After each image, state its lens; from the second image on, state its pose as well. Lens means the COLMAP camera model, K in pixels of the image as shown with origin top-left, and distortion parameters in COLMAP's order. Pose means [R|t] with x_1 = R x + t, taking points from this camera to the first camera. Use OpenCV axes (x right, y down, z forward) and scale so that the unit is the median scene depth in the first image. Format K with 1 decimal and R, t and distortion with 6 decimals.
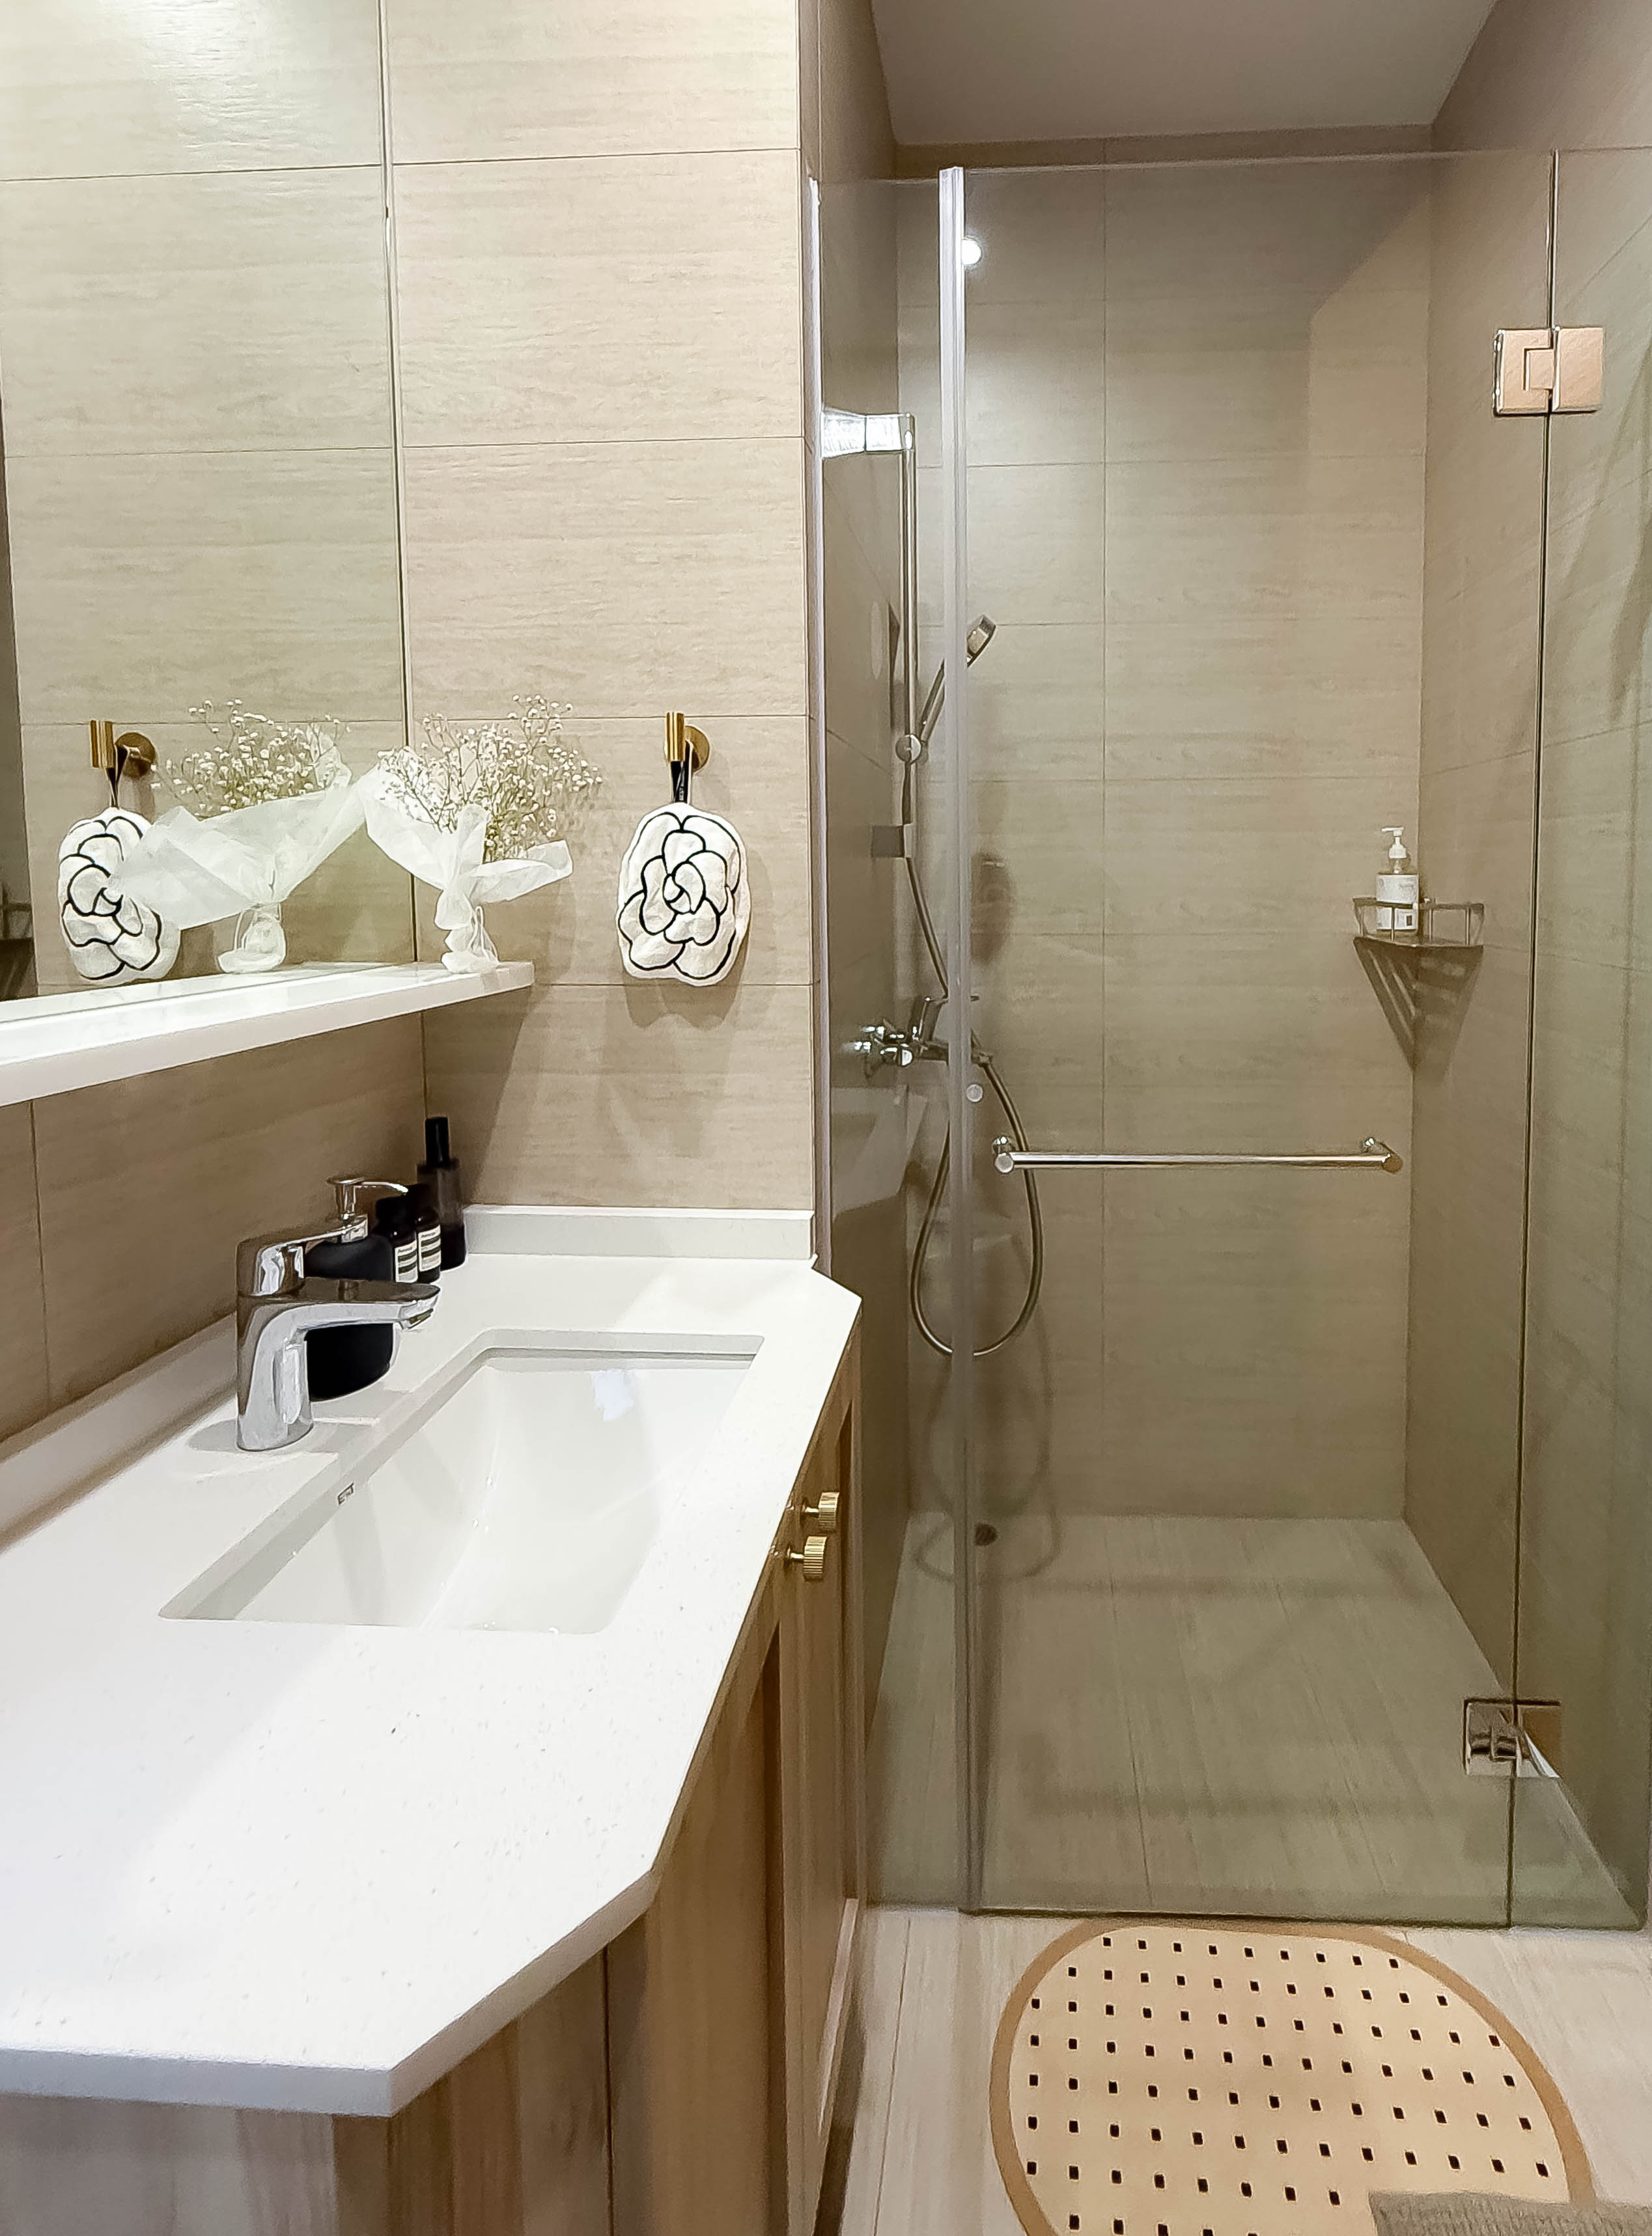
lens RADIAL K [[1051.9, 0, 968.1], [0, 1051.9, 931.9], [0, 0, 1]] dist [-0.001839, 0.000059]
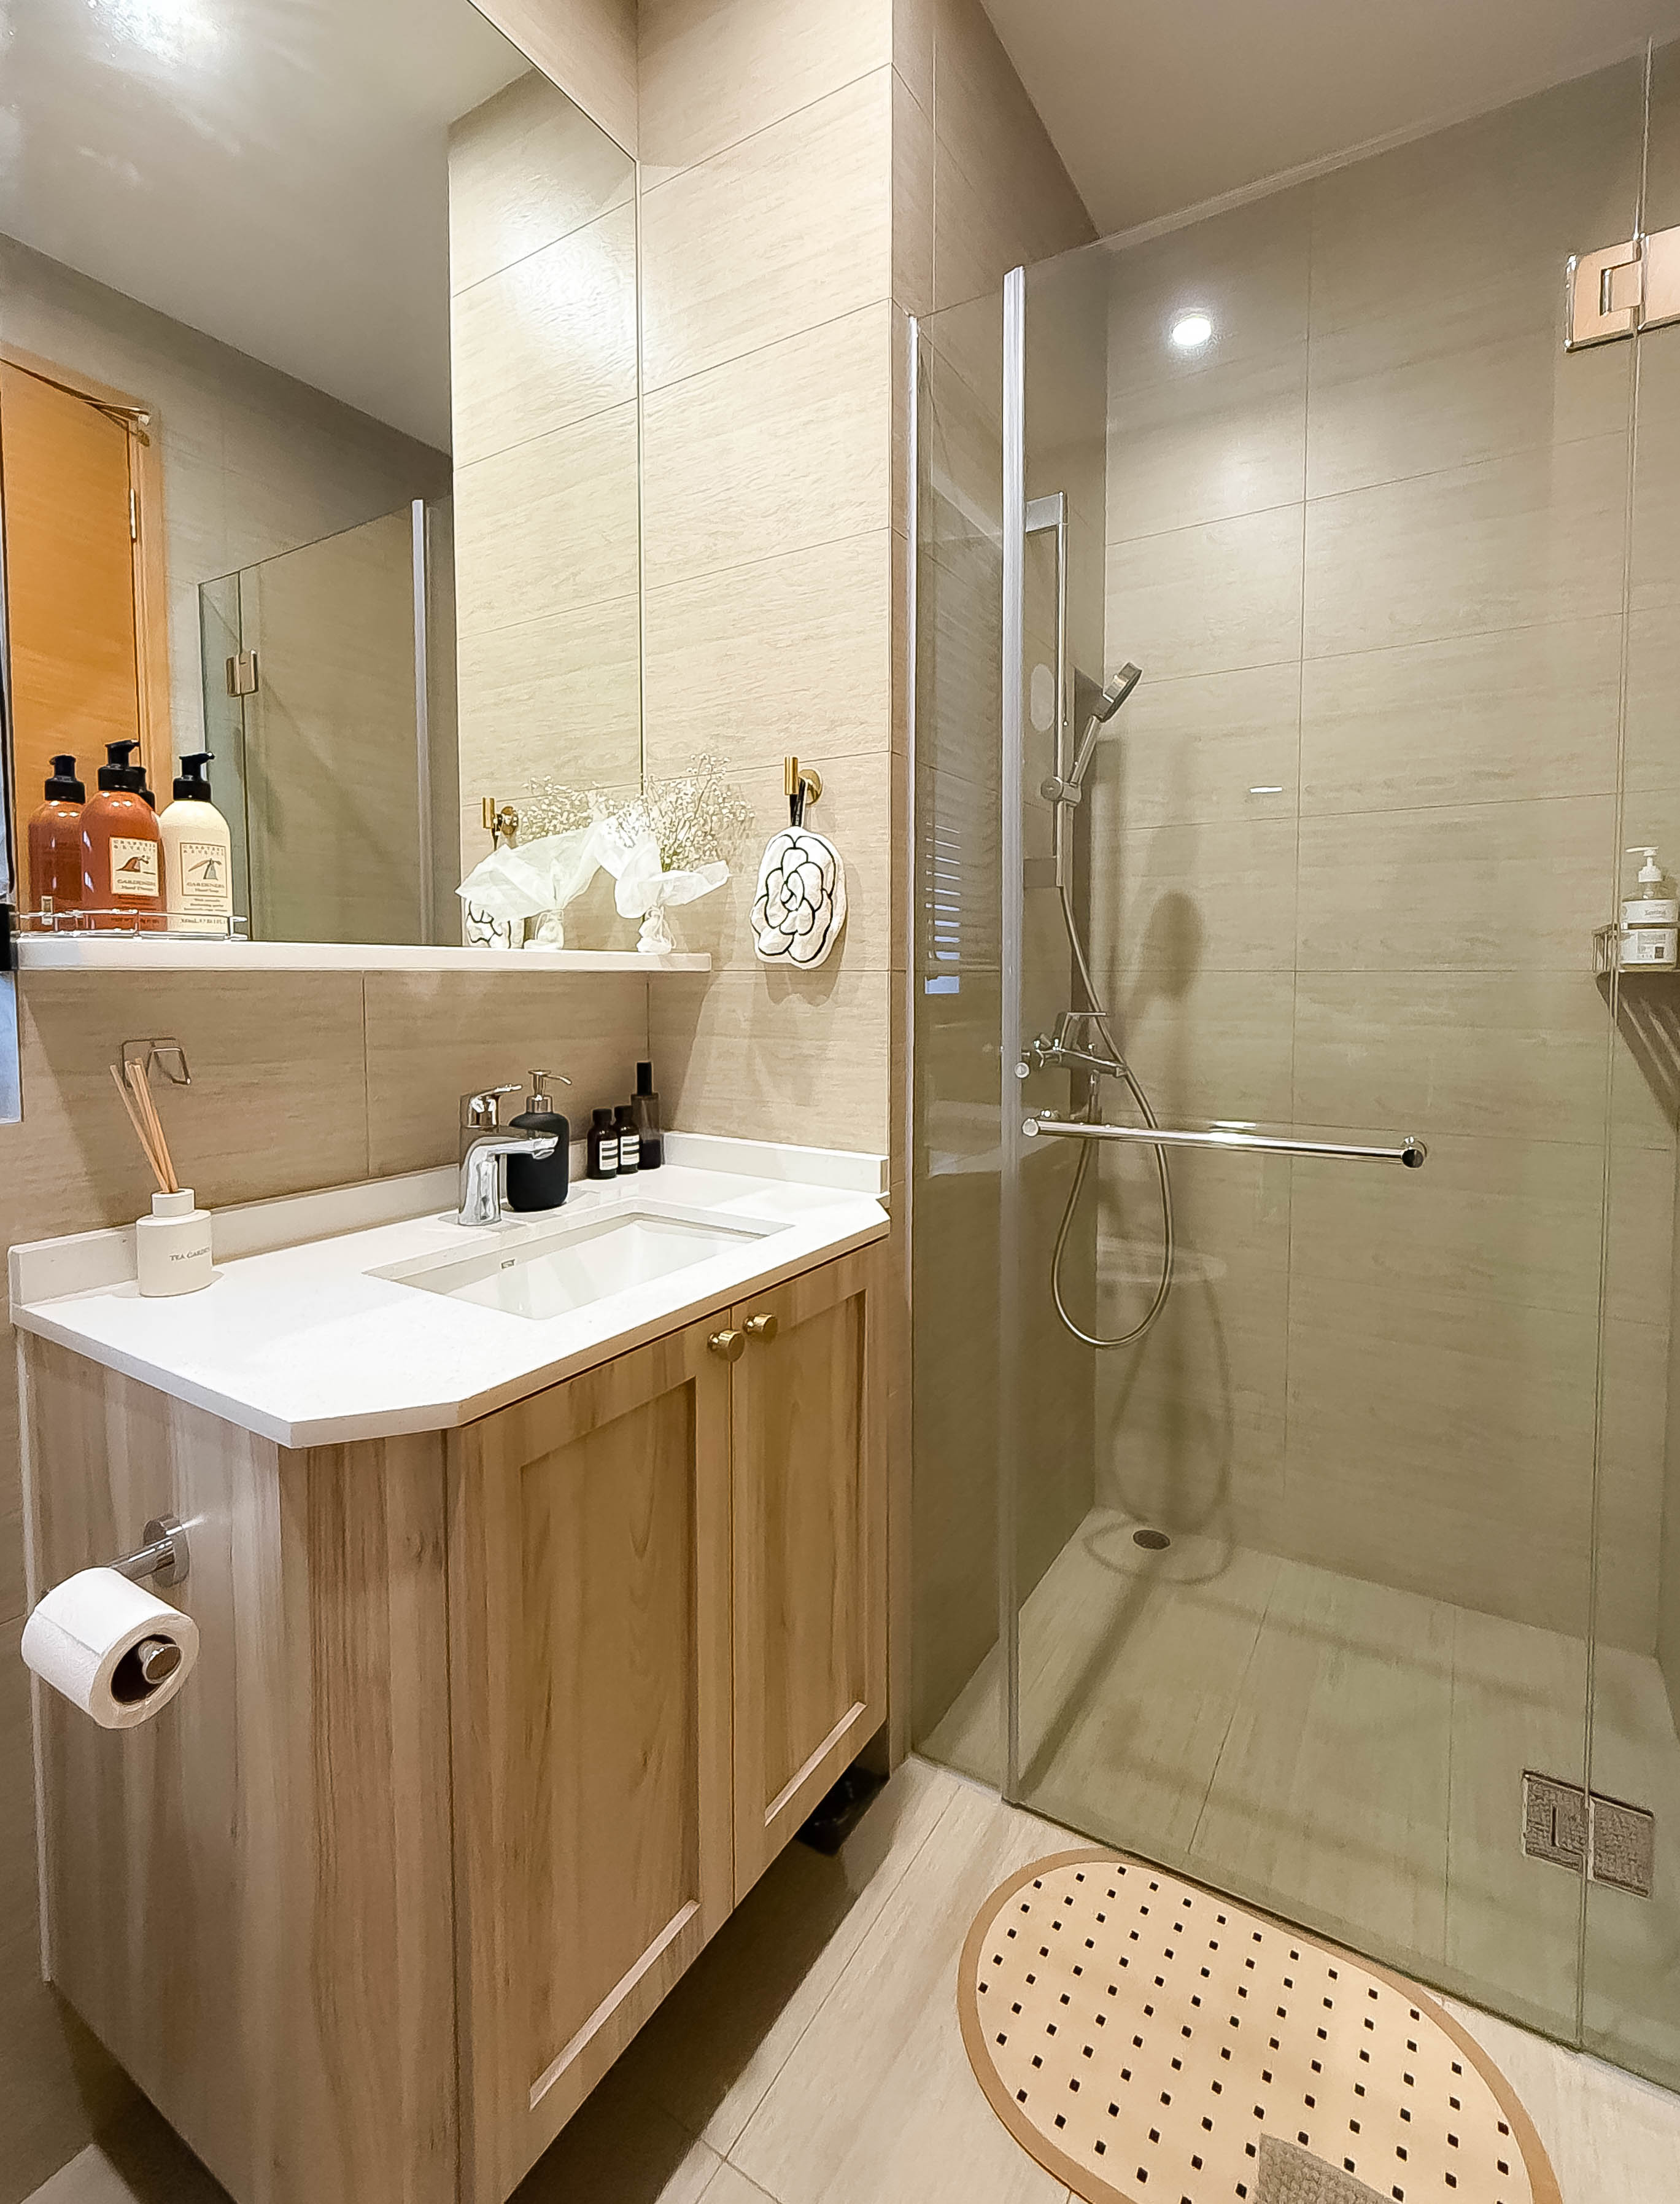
lens RADIAL K [[994.0, 0, 882.0], [0, 994.0, 1016.4], [0, 0, 1]] dist [-0.001162, -0.000233]
pose [[0.884921, 0.027369, -0.464937, 0.380651], [-0.033461, 0.999428, -0.004853, 0.108600], [0.464538, 0.019852, 0.885330, -0.029807]]
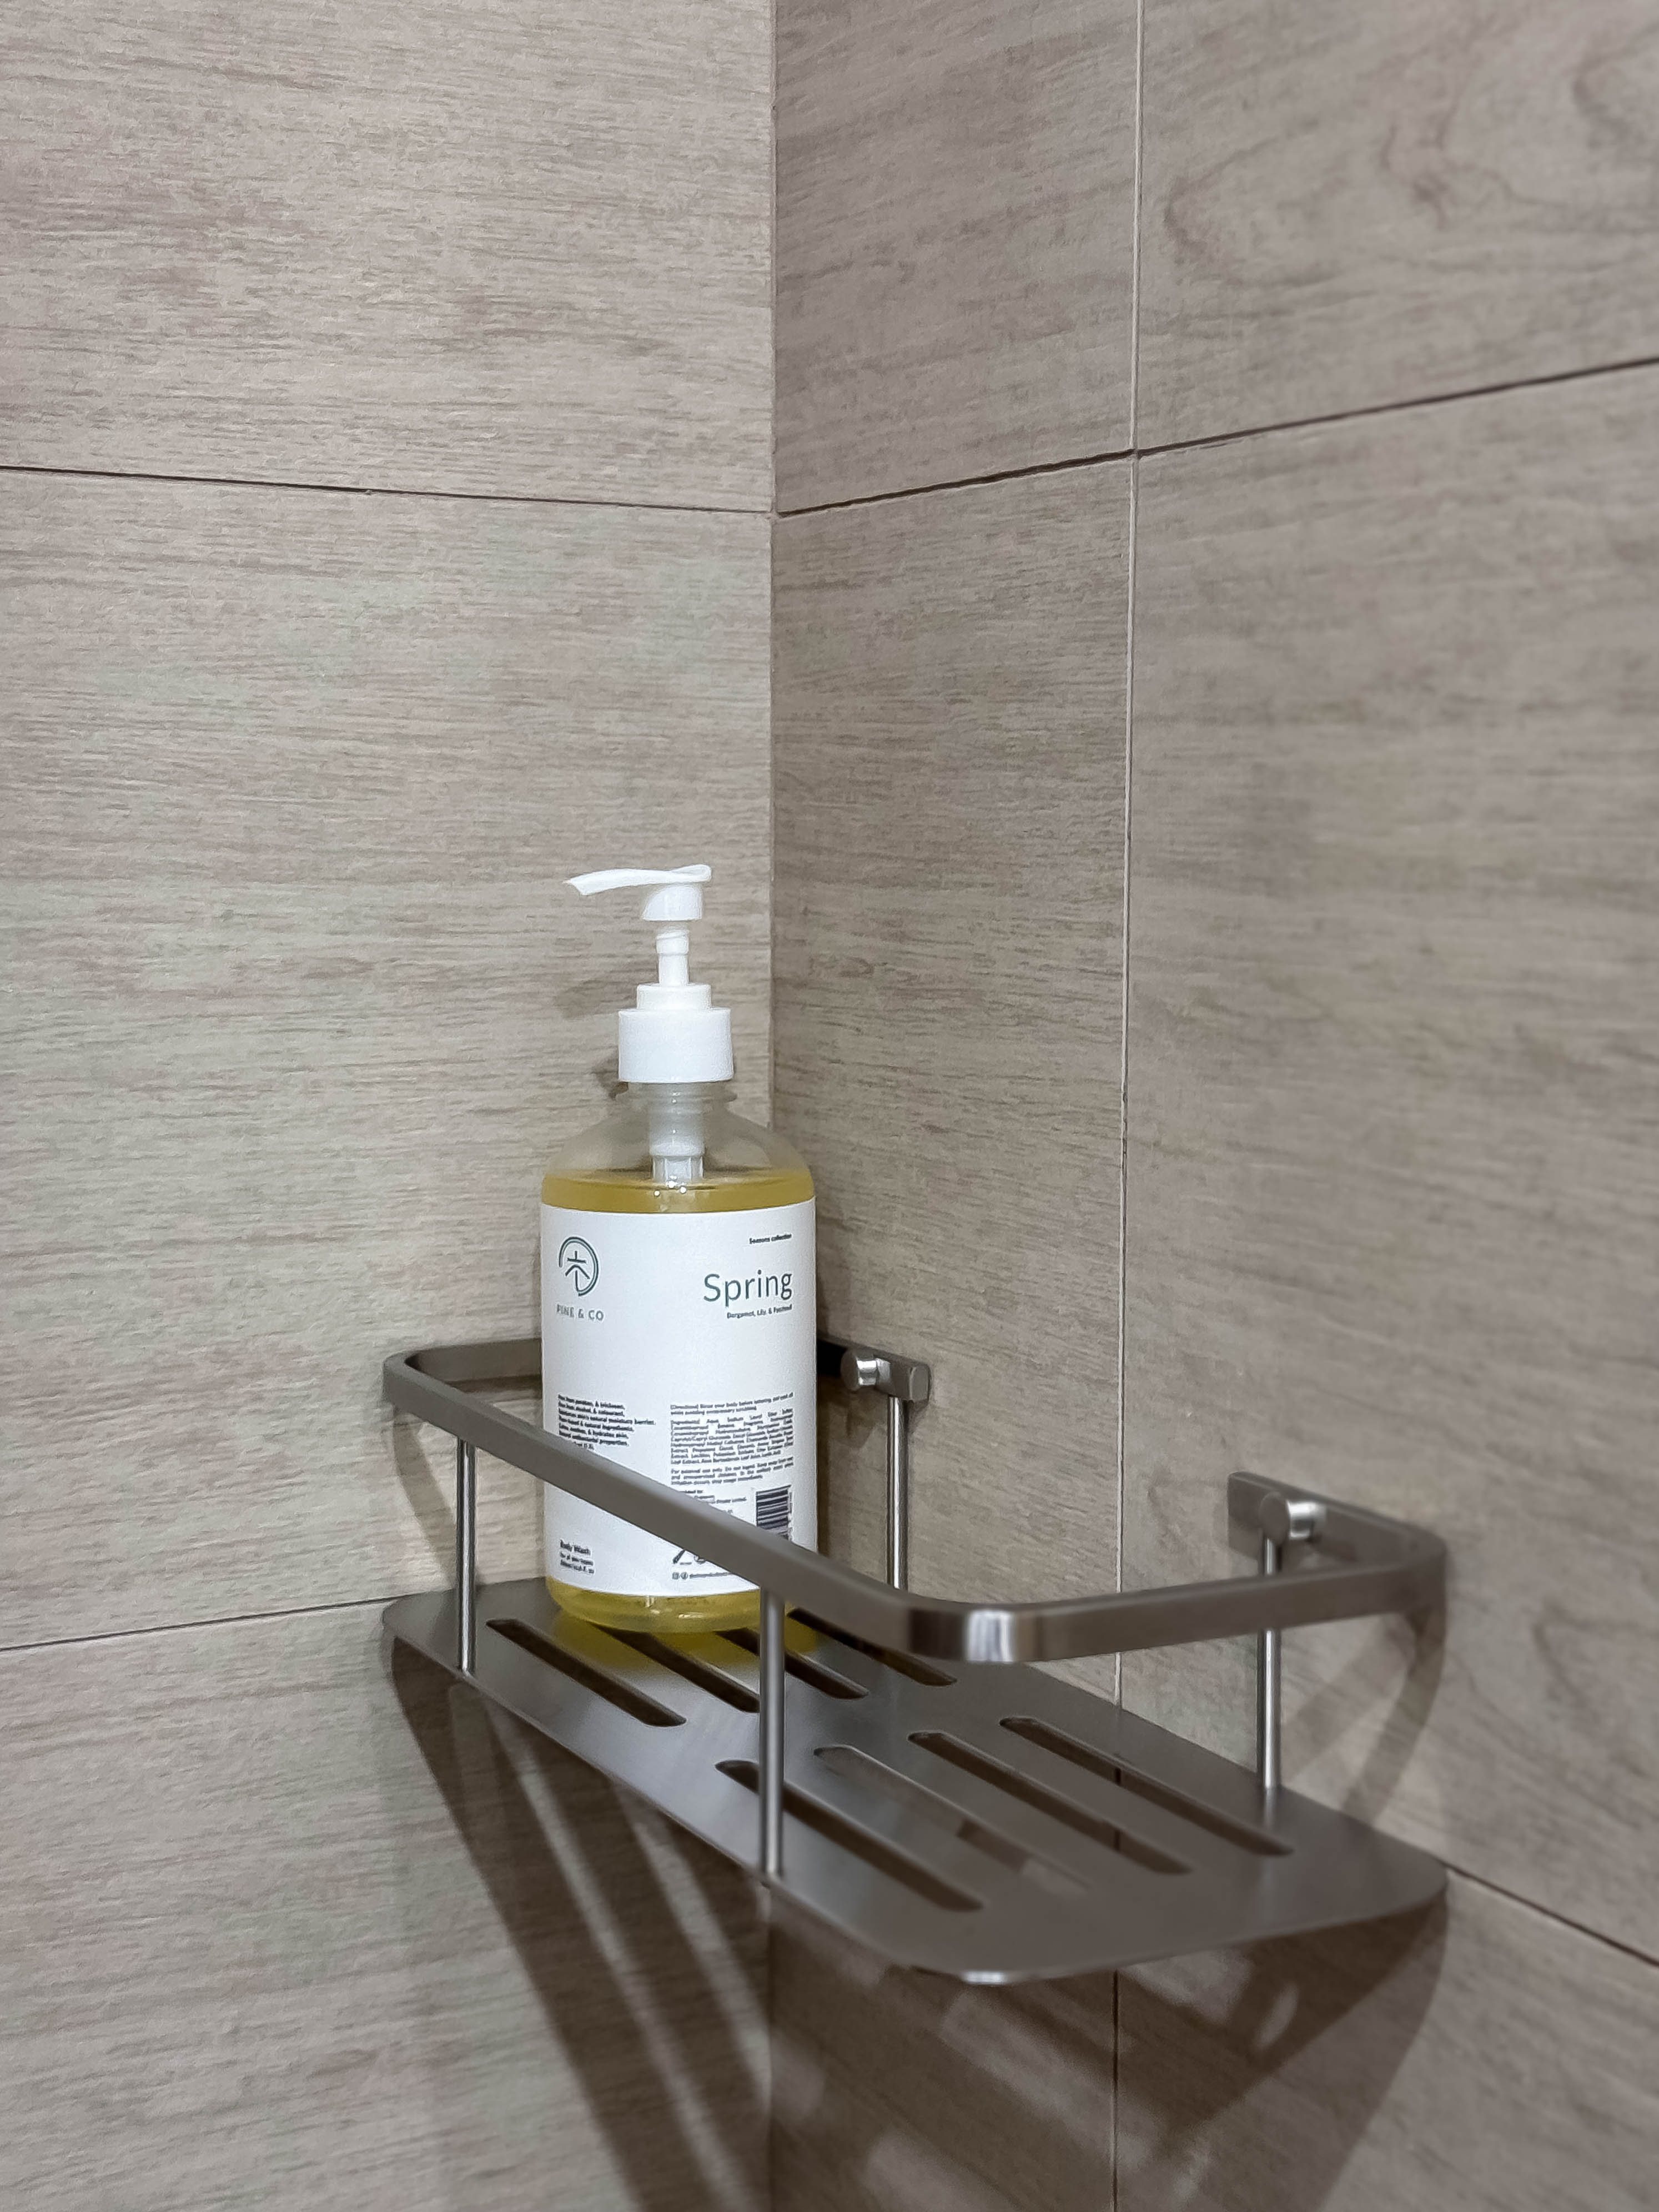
lens RADIAL K [[3193.3, 0, 829.5], [0, 3193.3, 1106.0], [0, 0, 1]] dist [0.187648, -0.490925]
pose [[0.853924, -0.039857, 0.518869, 0.331135], [0.021475, 0.998912, 0.041390, -0.137775], [-0.519954, -0.024201, 0.853851, 1.018312]]
